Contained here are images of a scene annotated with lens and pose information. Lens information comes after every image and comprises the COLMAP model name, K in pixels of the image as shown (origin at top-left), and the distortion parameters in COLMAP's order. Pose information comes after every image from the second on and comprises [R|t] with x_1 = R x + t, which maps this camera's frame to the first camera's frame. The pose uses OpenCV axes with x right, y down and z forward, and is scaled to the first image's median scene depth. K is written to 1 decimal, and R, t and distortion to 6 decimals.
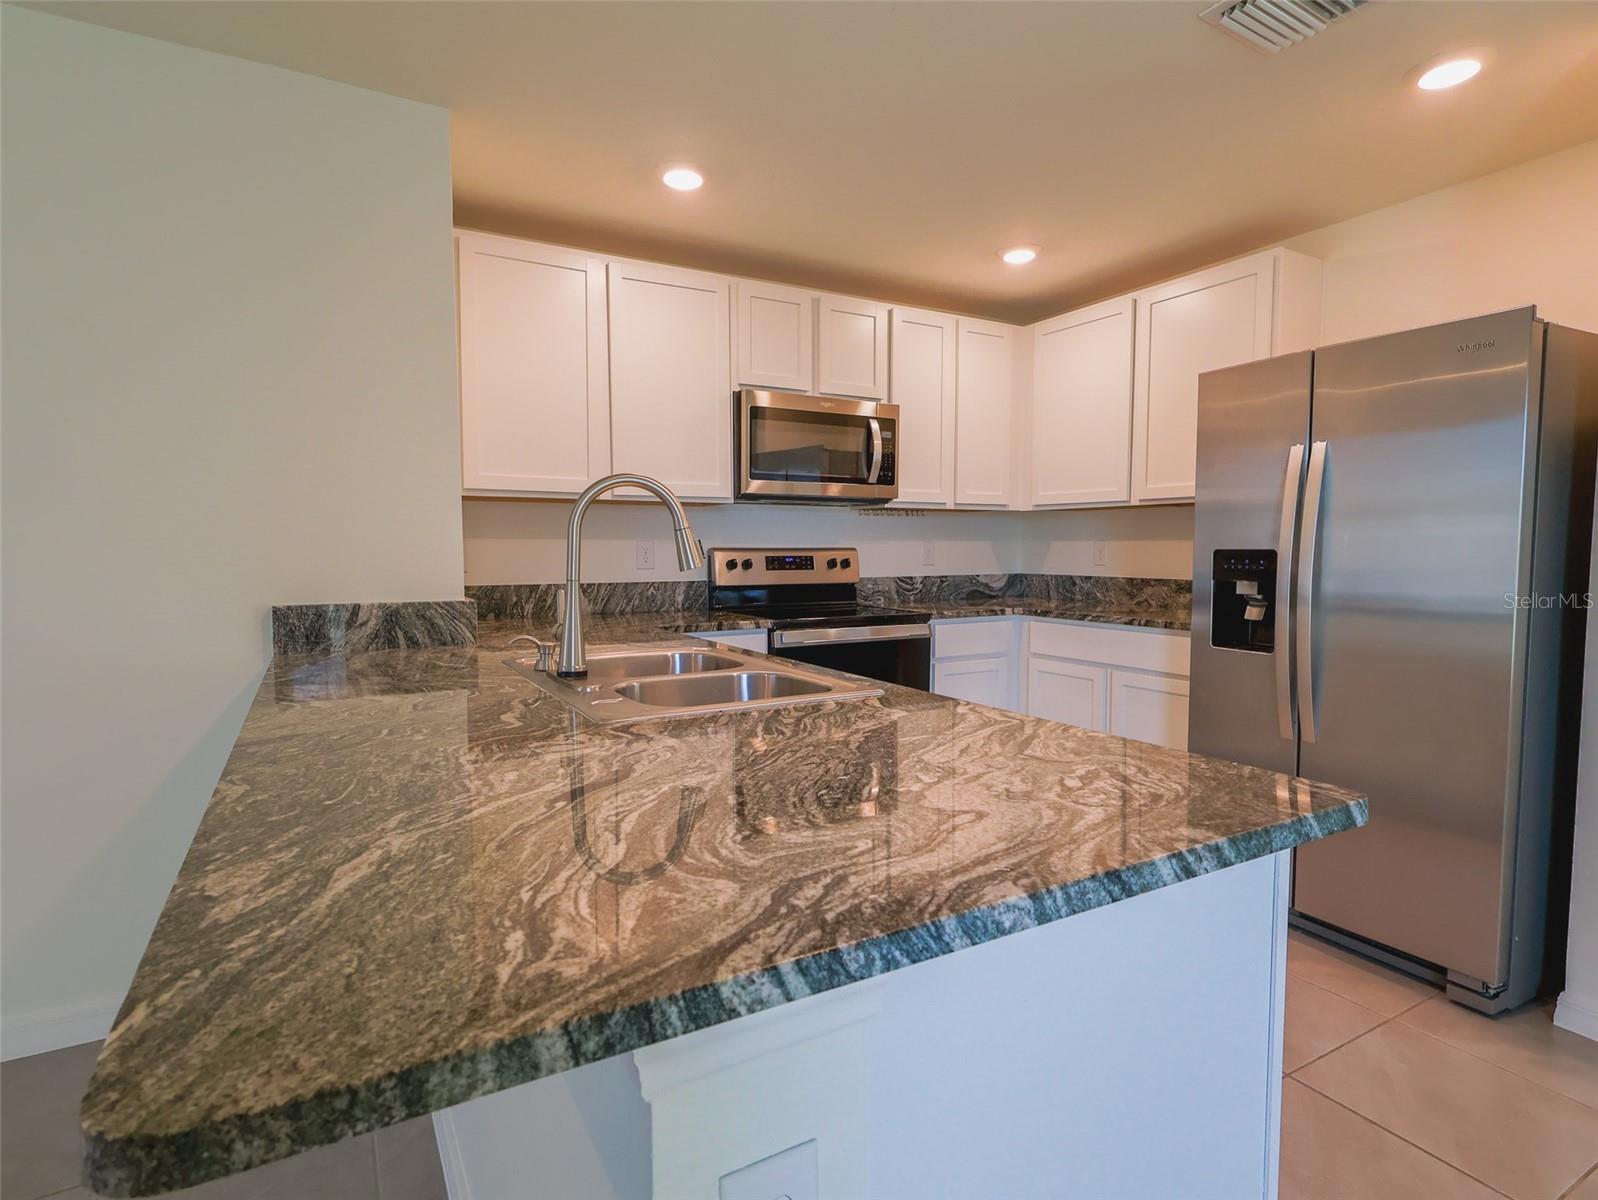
lens RADIAL K [[836.5, 0, 799.0], [0, 836.5, 600.0], [0, 0, 1]] dist [-0.003237, 0.001279]
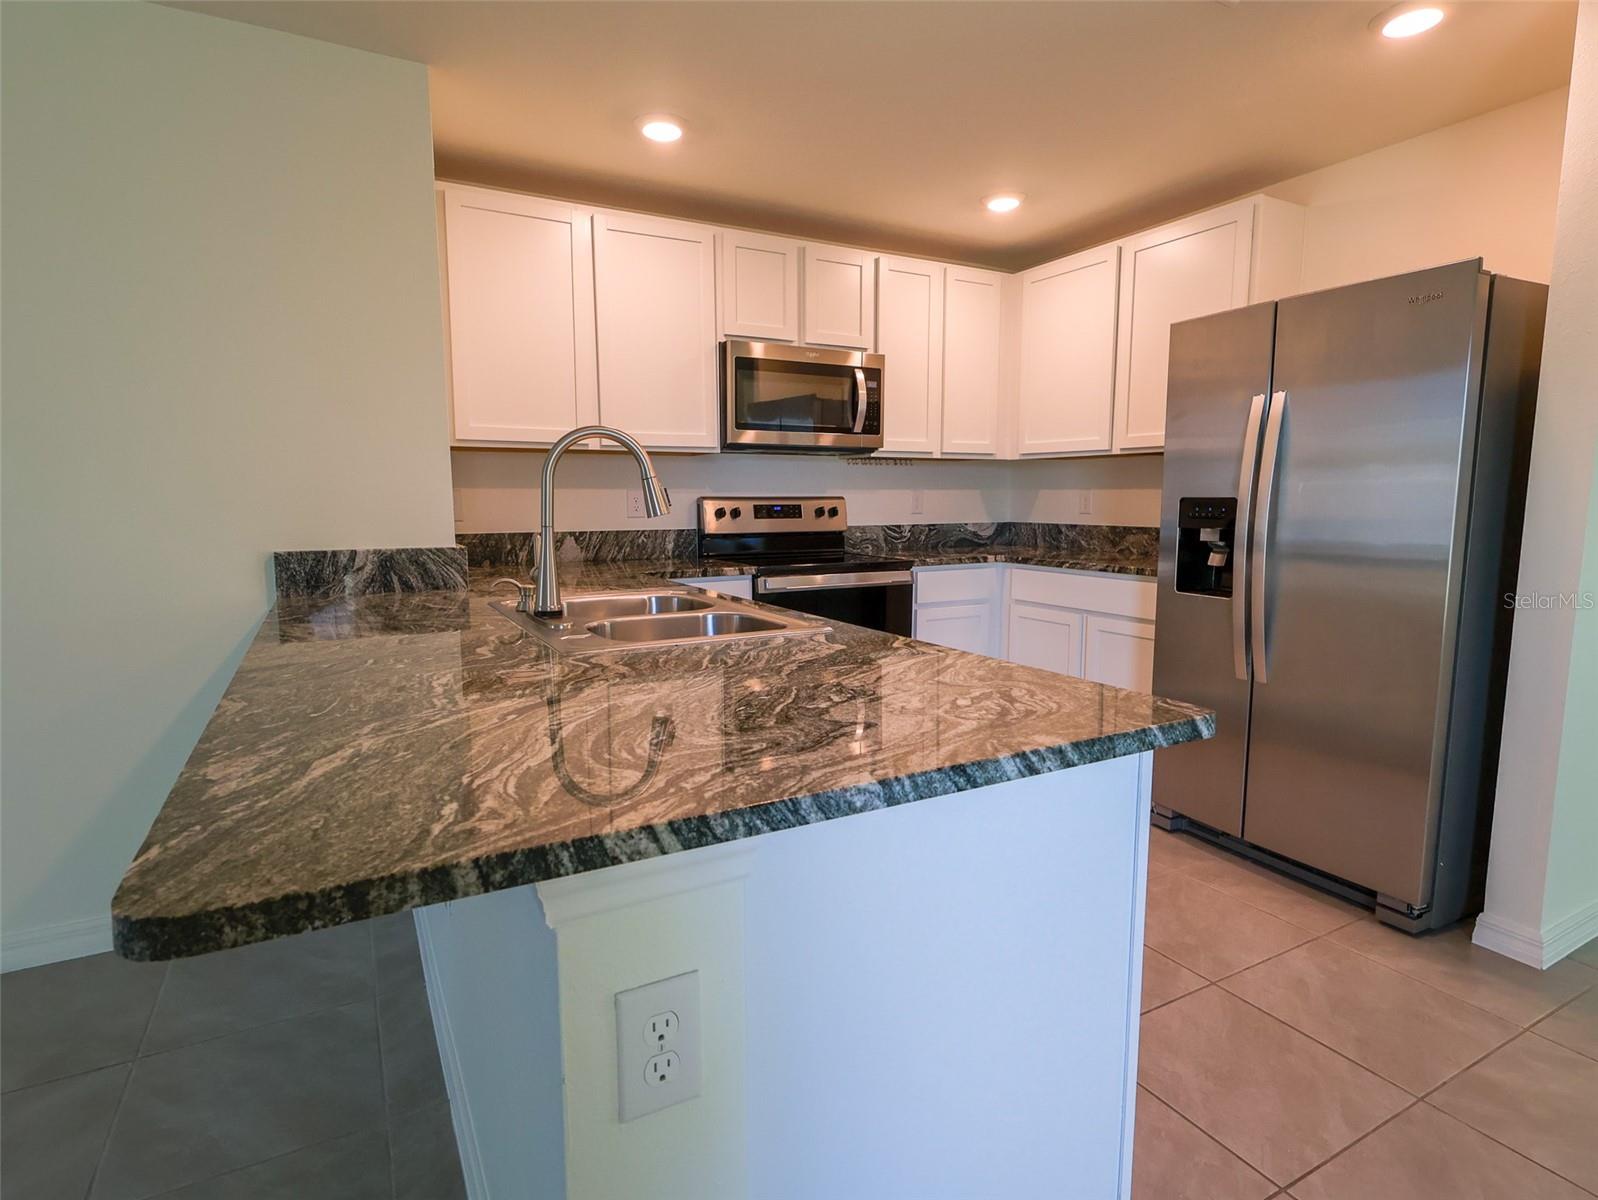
lens RADIAL K [[842.5, 0, 799.0], [0, 842.5, 600.0], [0, 0, 1]] dist [-0.002141, 0.000036]
pose [[0.999880, 0.000662, -0.015491, 0.049111], [0.000249, 0.998274, 0.058733, 0.005092], [0.015503, -0.058730, 0.998154, -0.056588]]
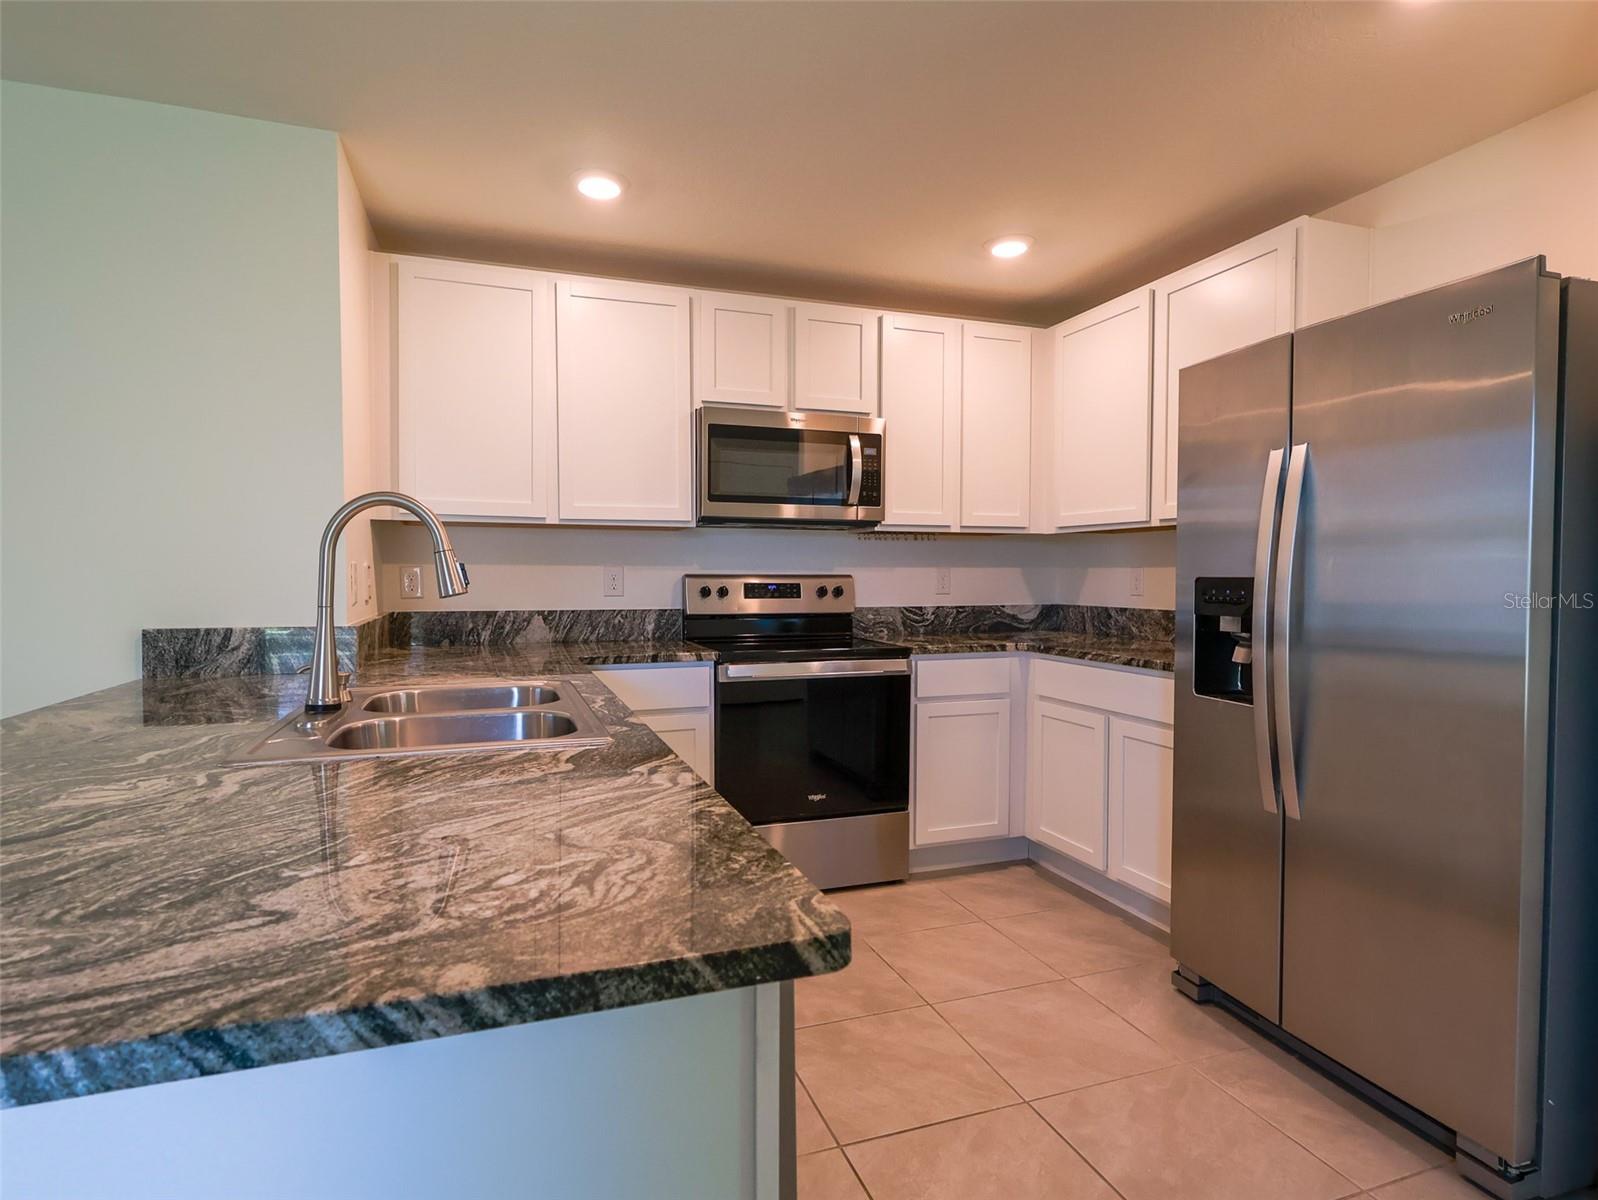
lens RADIAL K [[852.2, 0, 799.0], [0, 852.2, 600.0], [0, 0, 1]] dist [-0.002843, 0.000583]
pose [[0.984710, 0.008373, -0.173998, 0.291012], [-0.014277, 0.999363, -0.032709, -0.005213], [0.173614, 0.034693, 0.984203, 0.111294]]
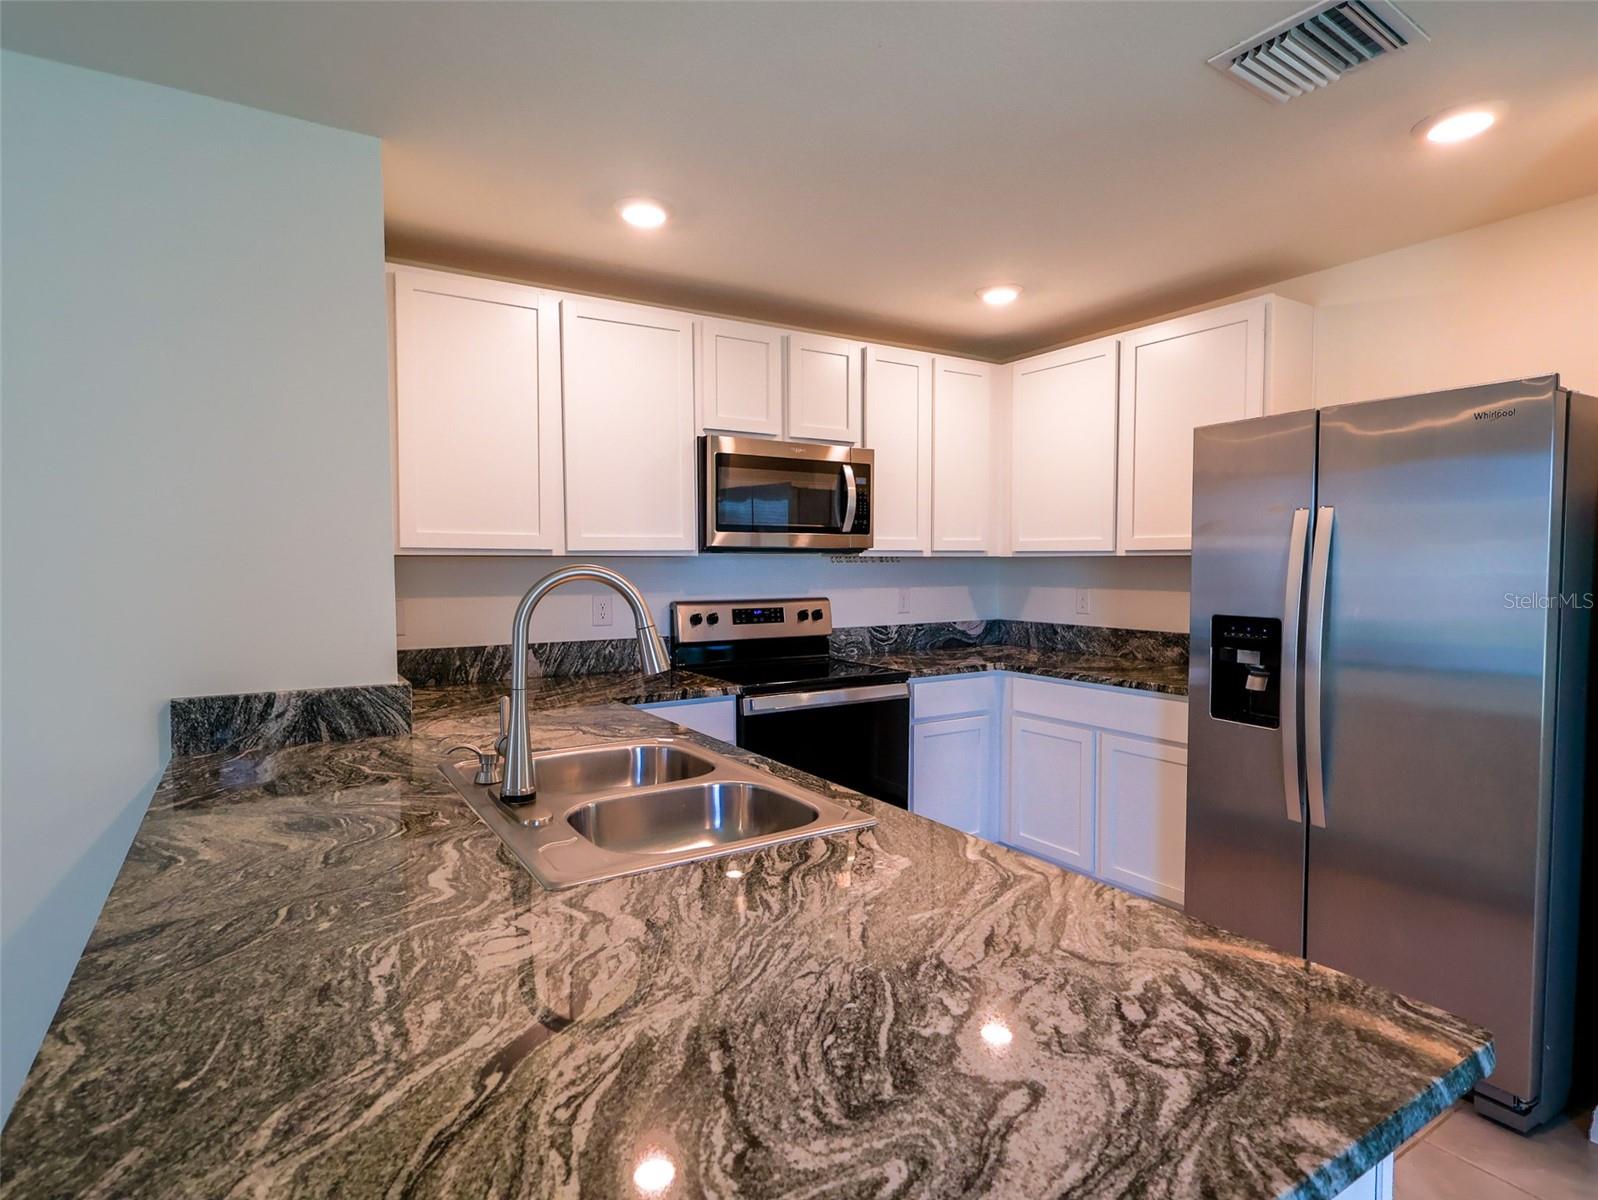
lens RADIAL K [[852.2, 0, 799.0], [0, 852.2, 600.0], [0, 0, 1]] dist [-0.002843, 0.000583]
pose [[0.998945, -0.003265, 0.045802, -0.014154], [0.004181, 0.999793, -0.019923, -0.067915], [-0.045728, 0.020094, 0.998752, 0.072003]]
